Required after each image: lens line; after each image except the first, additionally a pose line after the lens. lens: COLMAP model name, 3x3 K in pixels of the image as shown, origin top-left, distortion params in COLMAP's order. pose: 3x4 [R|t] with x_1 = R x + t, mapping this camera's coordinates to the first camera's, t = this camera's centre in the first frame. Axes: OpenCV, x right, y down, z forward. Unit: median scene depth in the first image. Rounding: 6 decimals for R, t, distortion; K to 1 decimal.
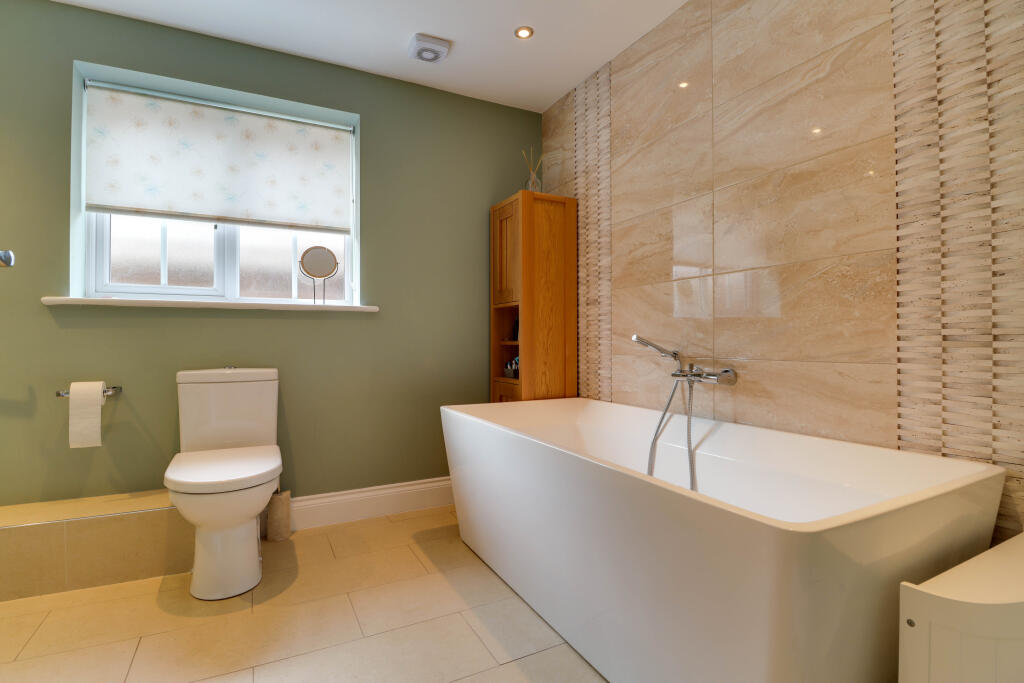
lens RADIAL K [[493.4, 0, 511.8], [0, 493.4, 338.2], [0, 0, 1]] dist [-0.003446, -0.009162]
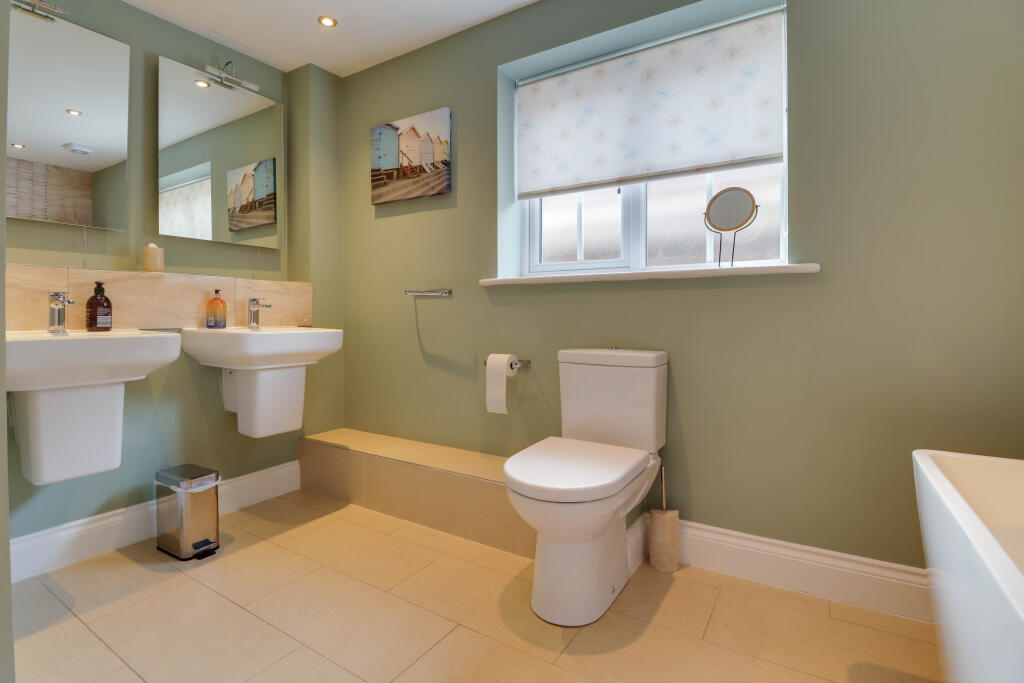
lens RADIAL K [[493.4, 0, 502.8], [0, 493.4, 317.6], [0, 0, 1]] dist [-0.003446, -0.009162]
pose [[0.500401, 0.006367, -0.865771, 0.079872], [0.002268, 0.999960, 0.008665, -0.002173], [0.865791, -0.006300, 0.500366, 0.383575]]
